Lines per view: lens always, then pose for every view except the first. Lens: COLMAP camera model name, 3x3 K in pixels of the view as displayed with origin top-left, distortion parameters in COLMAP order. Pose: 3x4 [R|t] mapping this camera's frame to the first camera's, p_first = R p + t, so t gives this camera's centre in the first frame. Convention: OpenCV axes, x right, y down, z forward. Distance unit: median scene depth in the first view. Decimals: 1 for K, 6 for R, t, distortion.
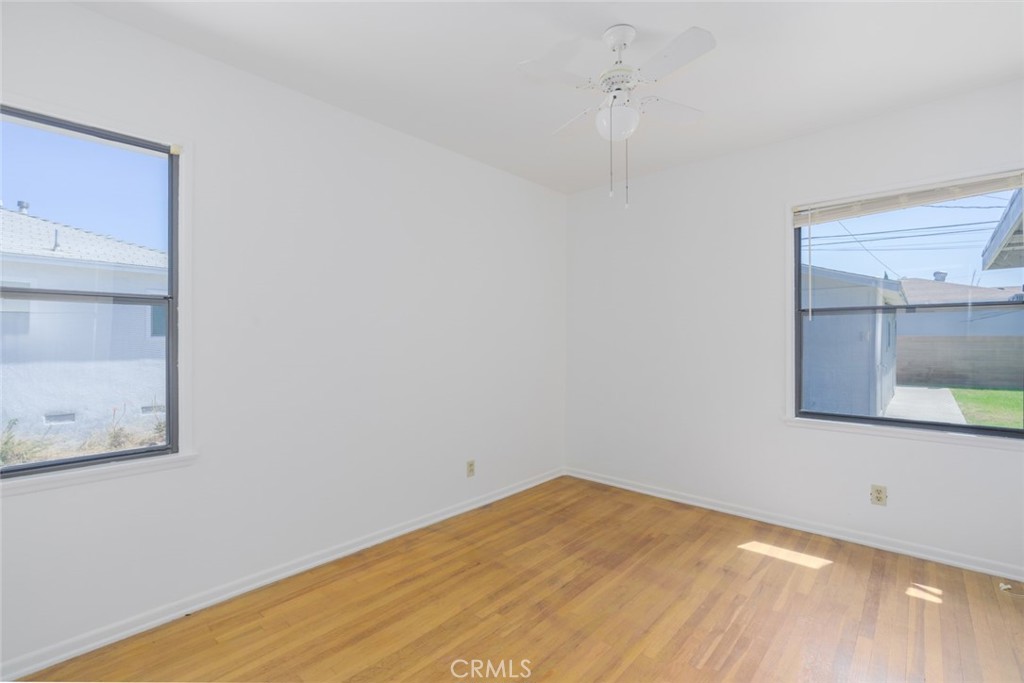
lens RADIAL K [[457.5, 0, 510.7], [0, 457.5, 345.4], [0, 0, 1]] dist [-0.014133, 0.002495]
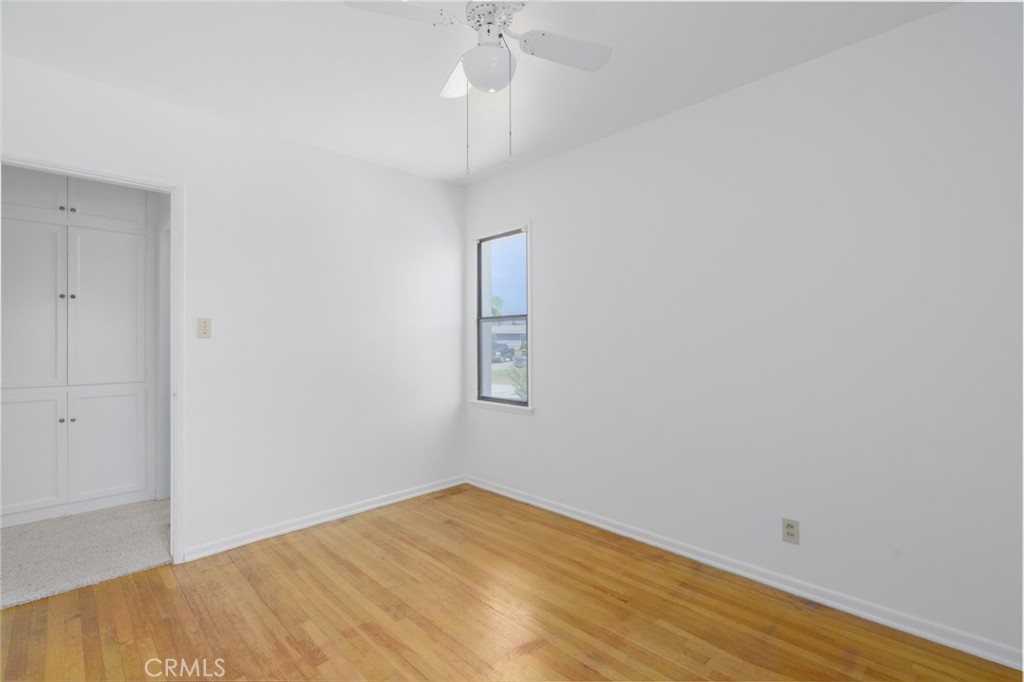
lens RADIAL K [[457.5, 0, 515.5], [0, 457.5, 339.2], [0, 0, 1]] dist [-0.014133, 0.002495]
pose [[-0.041420, 0.003400, -0.999136, 0.754610], [-0.007270, 0.999967, 0.003705, -0.017603], [0.999115, 0.007417, -0.041394, 0.781455]]
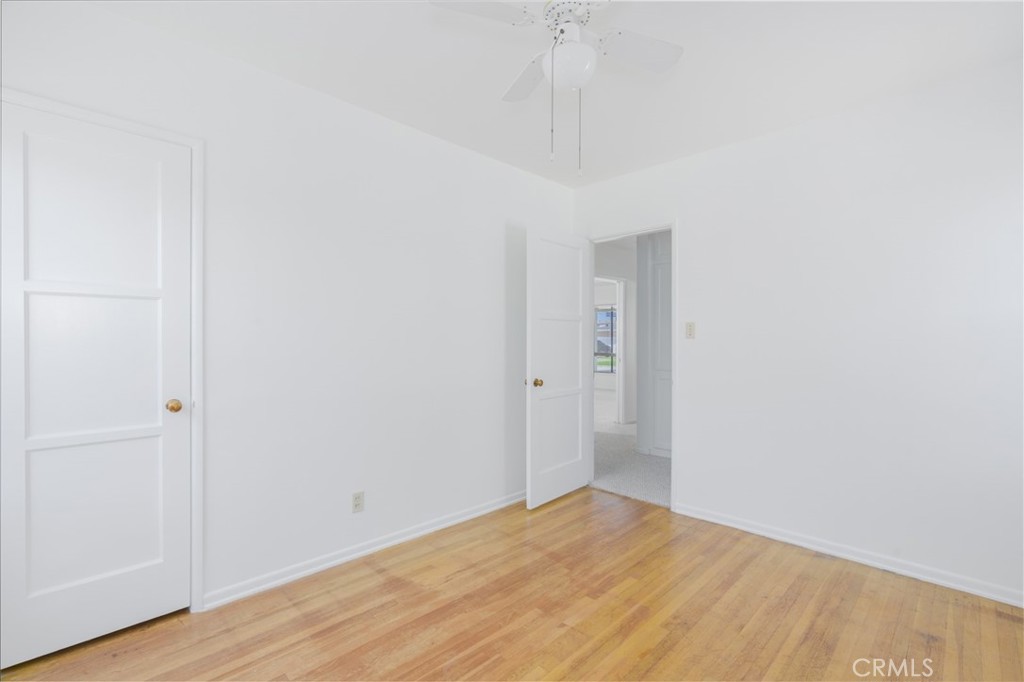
lens RADIAL K [[457.5, 0, 513.4], [0, 457.5, 341.1], [0, 0, 1]] dist [-0.014133, 0.002495]
pose [[-0.999033, -0.001114, 0.043955, 0.214644], [-0.000659, 0.999946, 0.010364, -0.016884], [-0.043964, 0.010325, -0.998980, 1.303710]]
